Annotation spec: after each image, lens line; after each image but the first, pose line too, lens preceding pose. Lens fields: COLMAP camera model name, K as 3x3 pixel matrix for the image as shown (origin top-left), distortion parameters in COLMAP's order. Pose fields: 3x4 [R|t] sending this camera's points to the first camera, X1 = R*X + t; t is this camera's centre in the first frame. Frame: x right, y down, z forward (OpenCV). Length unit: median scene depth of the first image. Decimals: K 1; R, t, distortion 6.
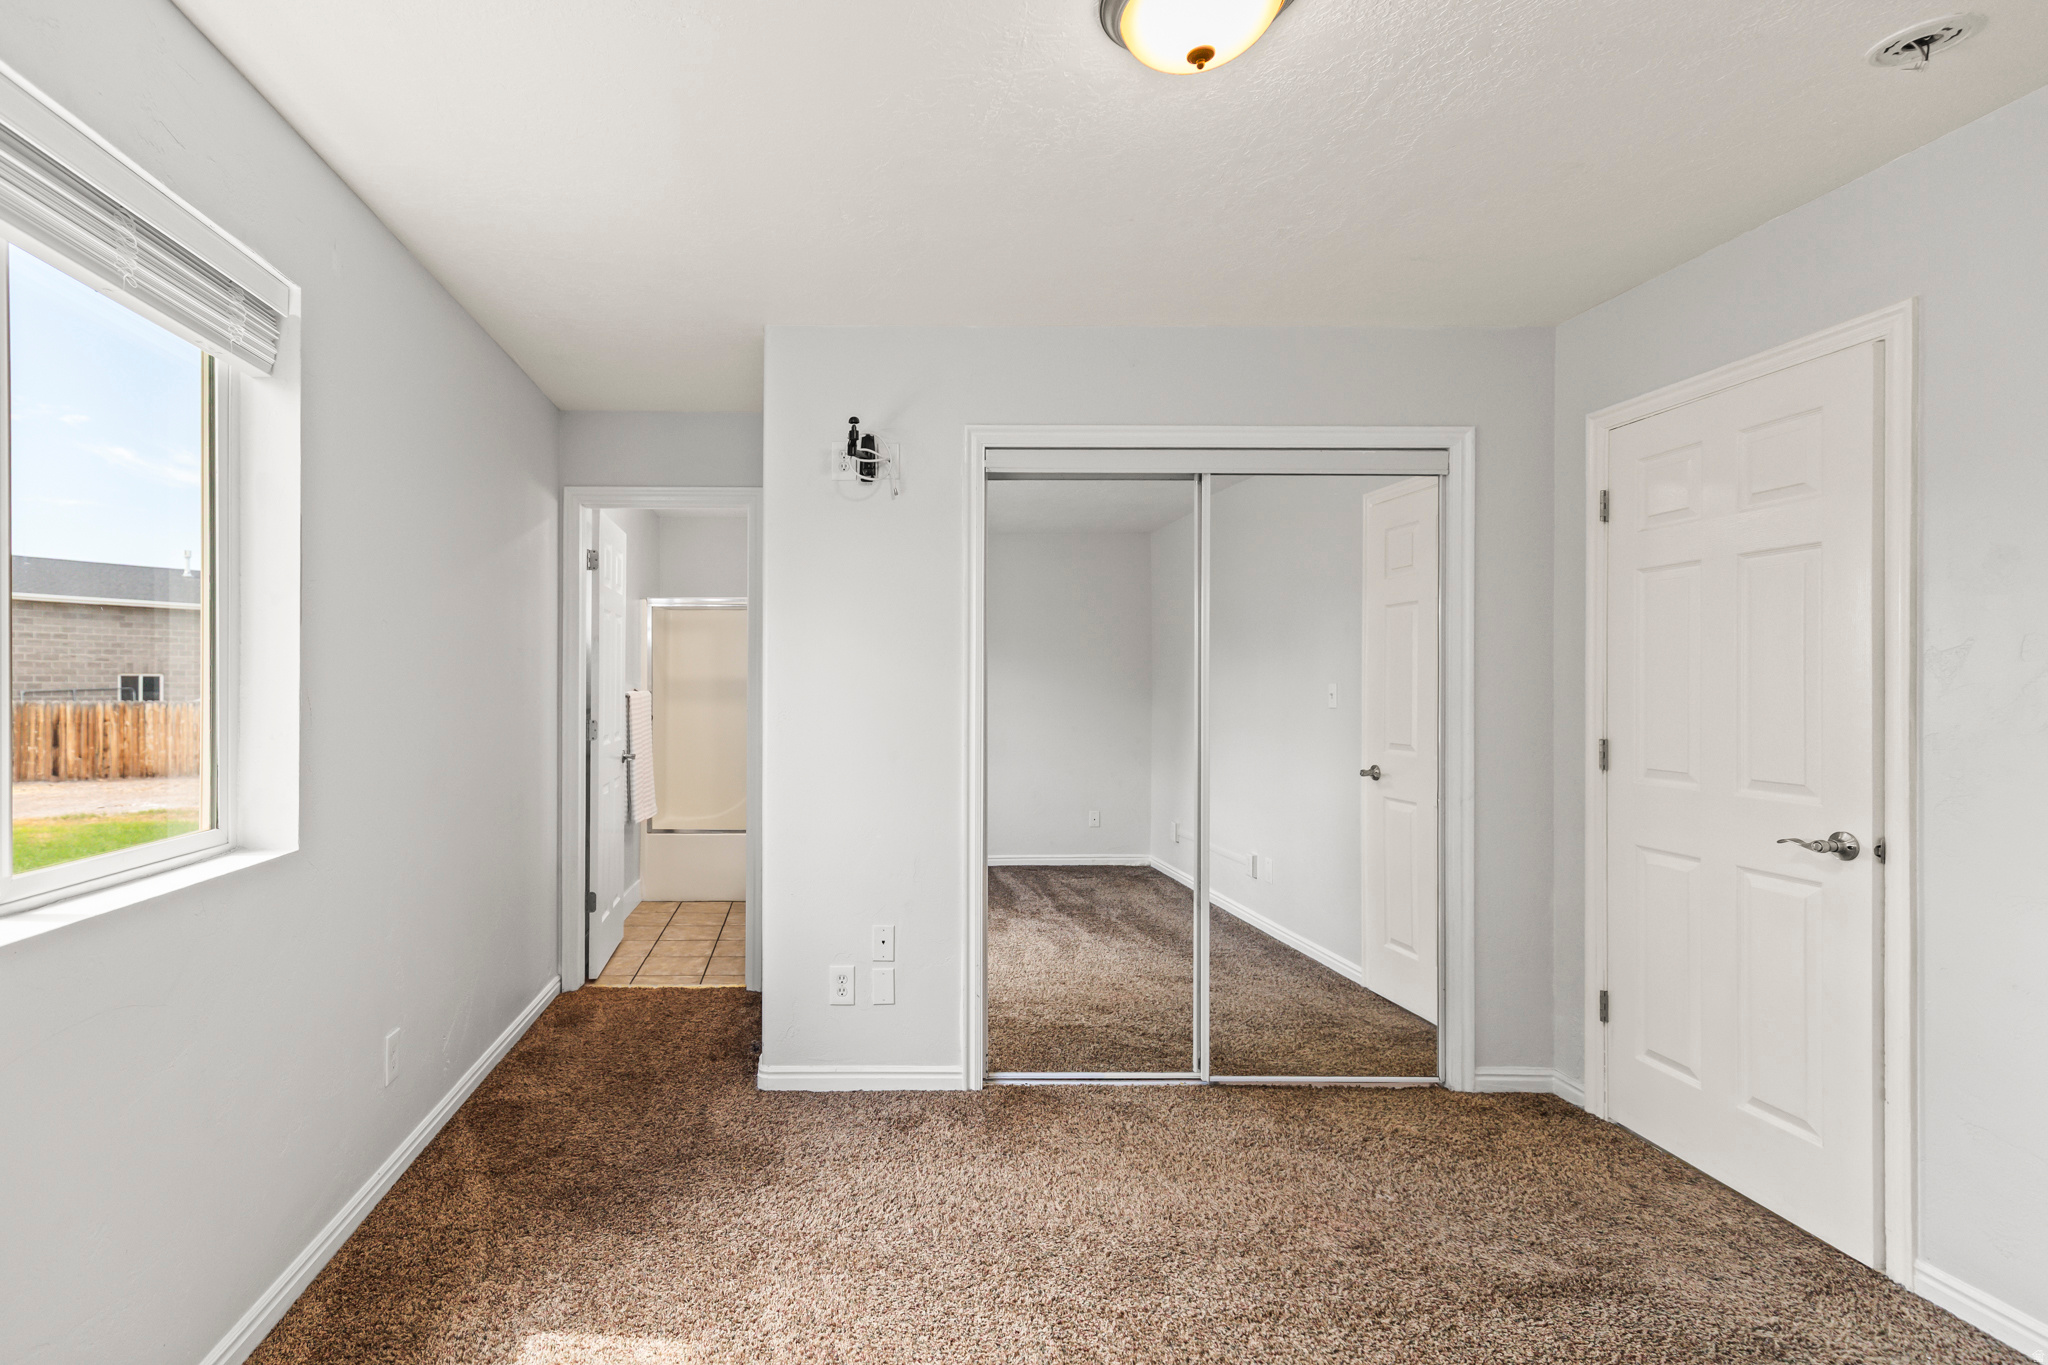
lens RADIAL K [[989.3, 0, 826.8], [0, 989.3, 688.2], [0, 0, 1]] dist [0.004894, 0.000471]
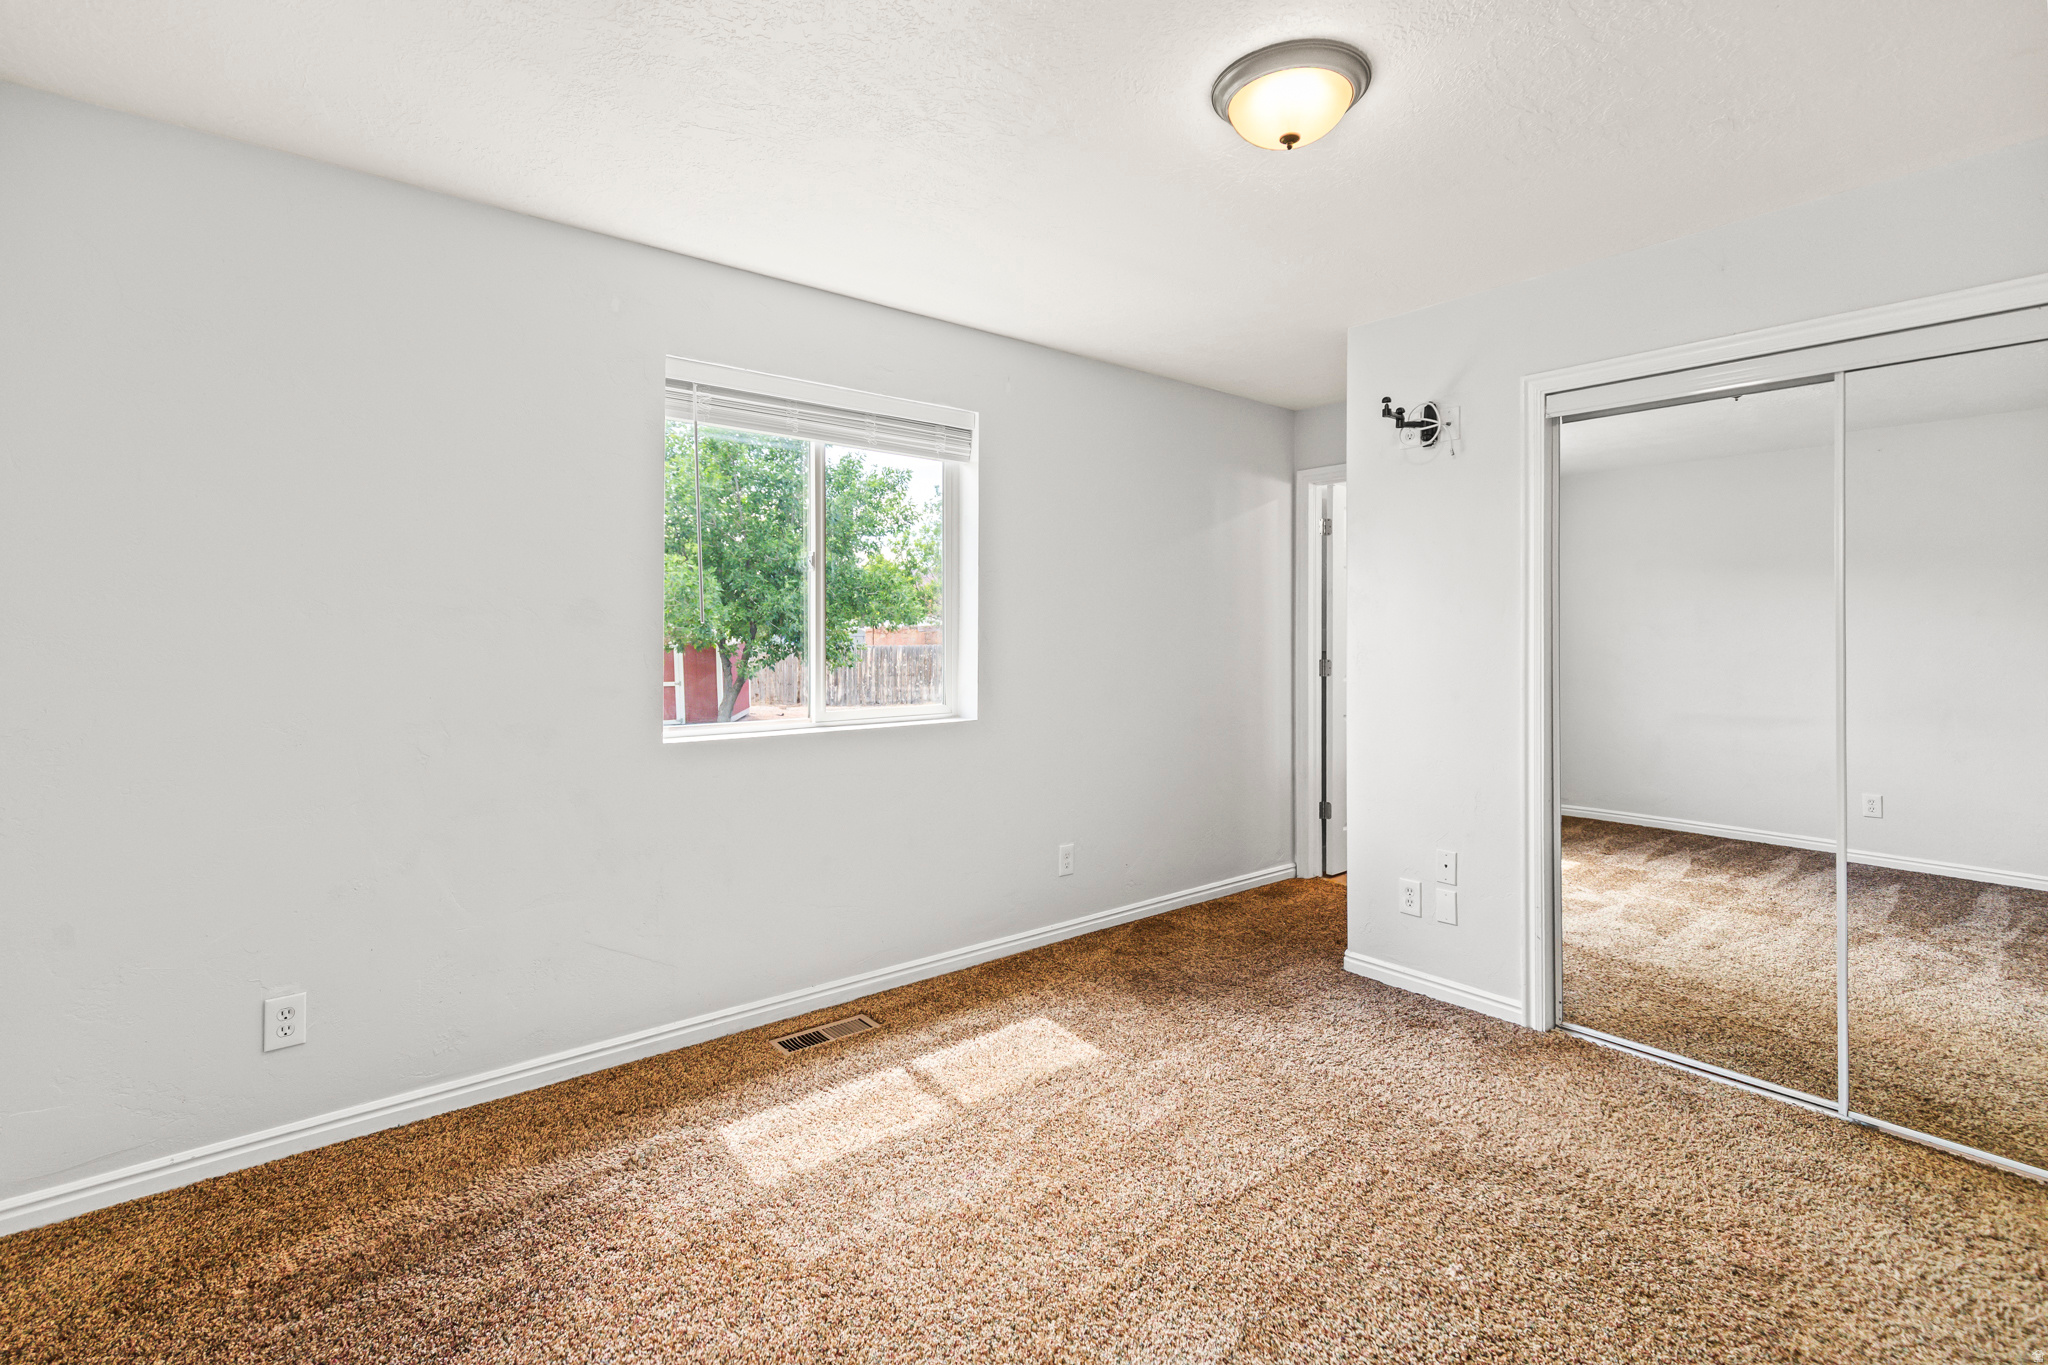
lens RADIAL K [[935.9, 0, 1013.3], [0, 935.9, 631.8], [0, 0, 1]] dist [0.004433, -0.000017]
pose [[0.625958, 0.000499, -0.779856, 0.565522], [-0.003097, 0.999994, -0.001846, 0.002017], [0.779850, 0.003571, 0.625956, -0.019454]]
